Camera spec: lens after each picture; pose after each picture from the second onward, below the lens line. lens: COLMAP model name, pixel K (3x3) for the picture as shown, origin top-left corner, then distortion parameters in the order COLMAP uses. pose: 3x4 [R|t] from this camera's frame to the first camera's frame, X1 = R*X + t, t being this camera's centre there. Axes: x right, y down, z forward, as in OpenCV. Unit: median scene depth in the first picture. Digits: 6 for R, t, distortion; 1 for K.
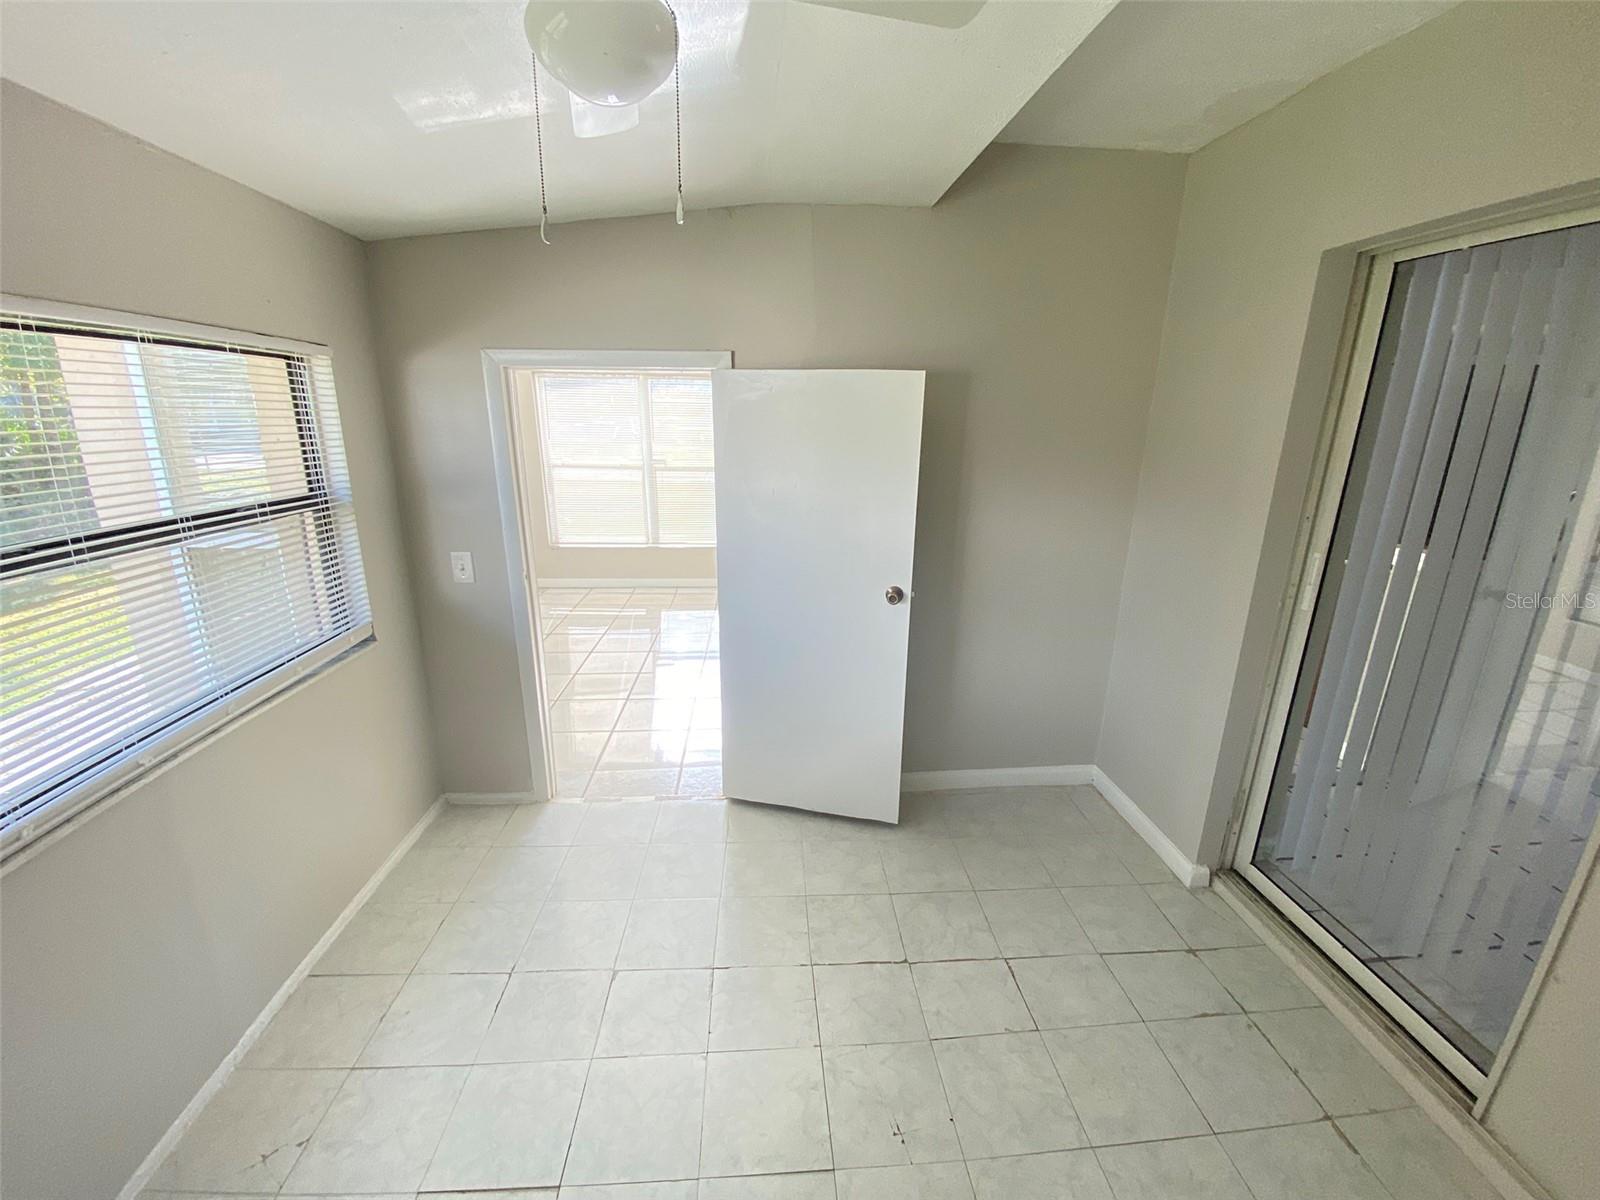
lens RADIAL K [[645.6, 0, 803.2], [0, 645.6, 597.4], [0, 0, 1]] dist [0.014521, -0.017768]
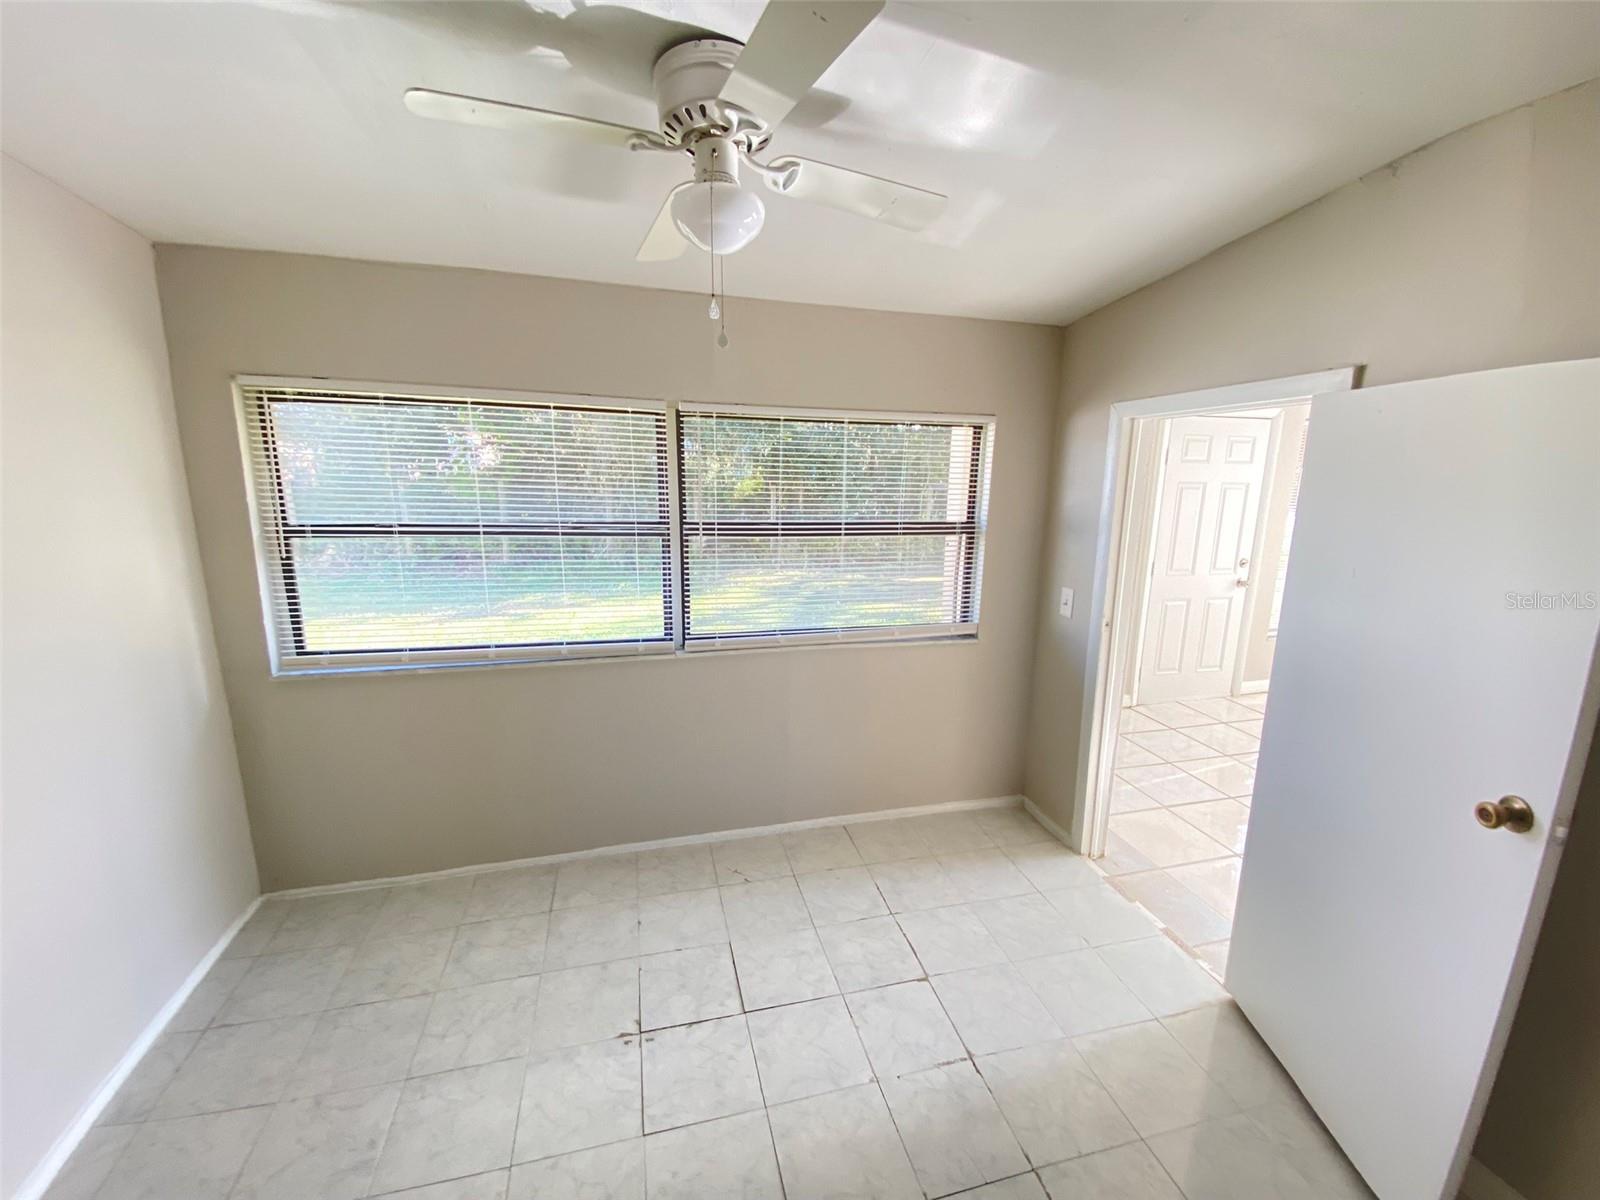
lens RADIAL K [[645.6, 0, 803.2], [0, 645.6, 597.4], [0, 0, 1]] dist [0.014521, -0.017768]
pose [[0.177172, 0.176475, -0.968229, 0.527188], [-0.275452, 0.953367, 0.123362, -0.078108], [0.944847, 0.244844, 0.217521, 0.390967]]
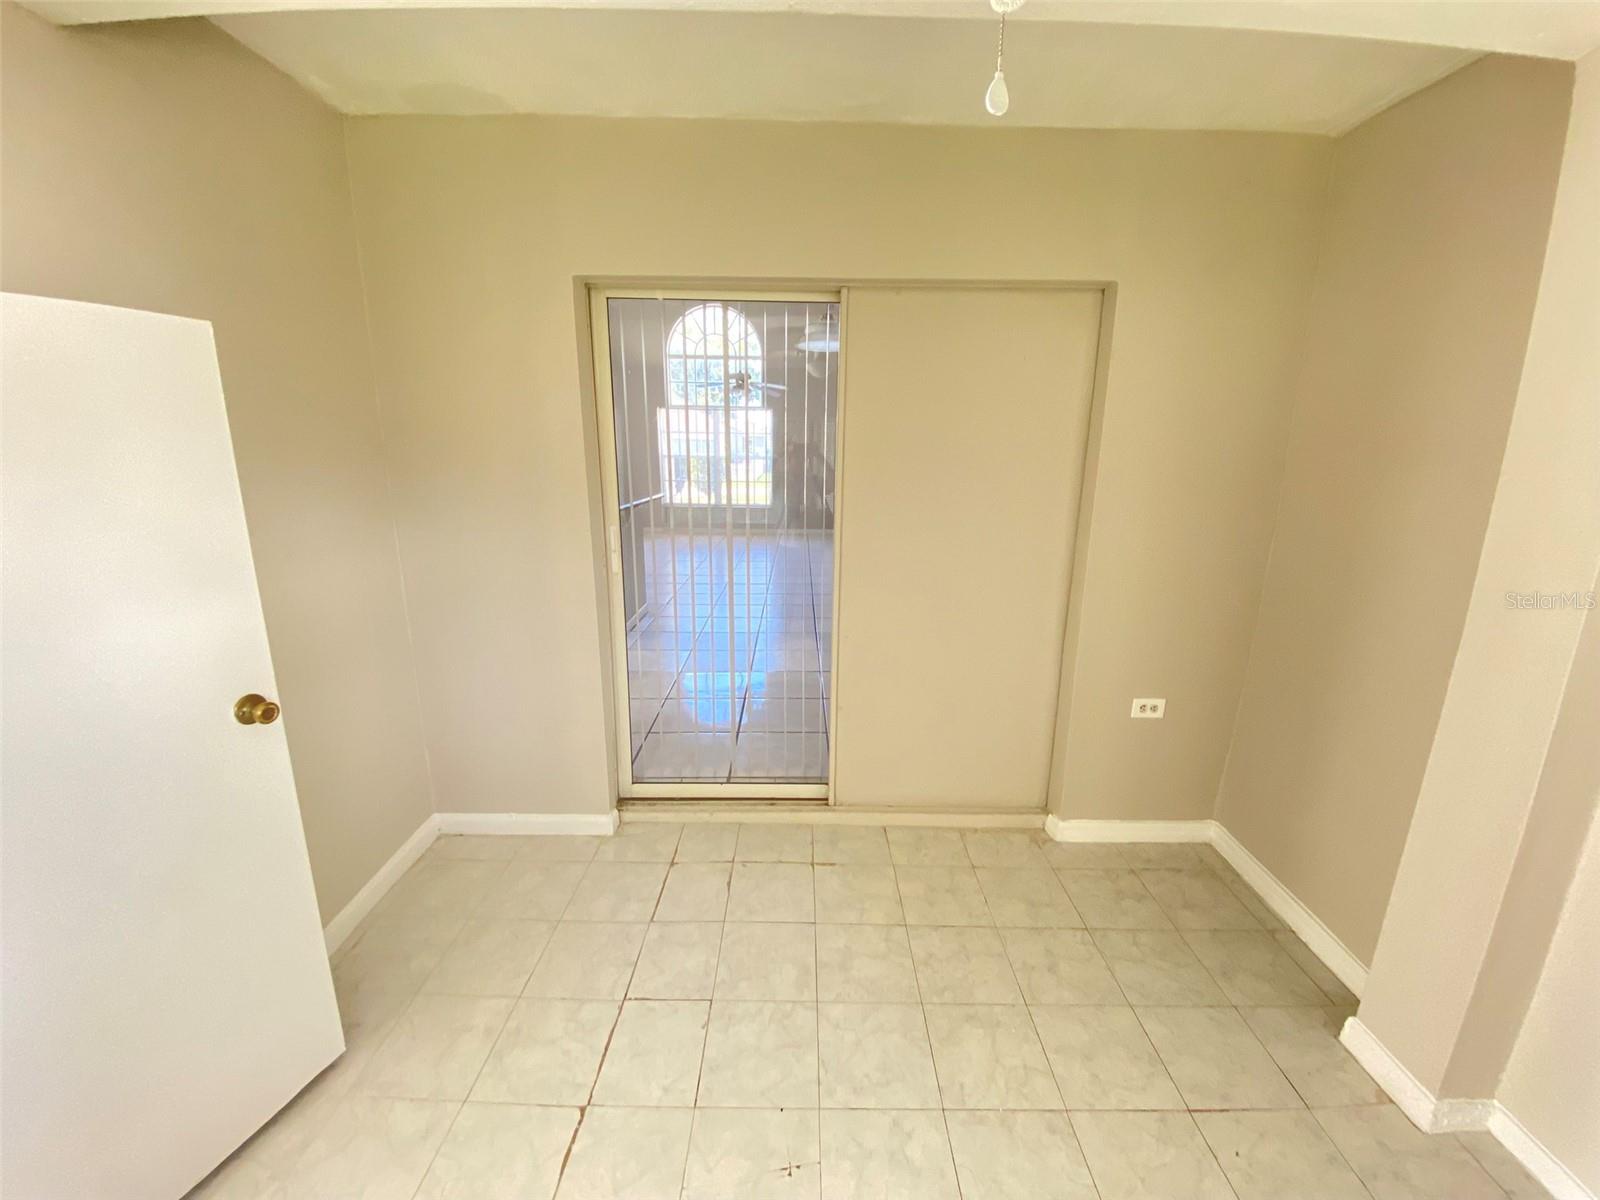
lens RADIAL K [[645.6, 0, 803.2], [0, 645.6, 597.4], [0, 0, 1]] dist [0.014521, -0.017768]
pose [[0.077322, -0.246097, 0.966156, -0.386164], [0.257316, 0.941153, 0.219135, -0.106563], [-0.963229, 0.231663, 0.136097, 0.464272]]
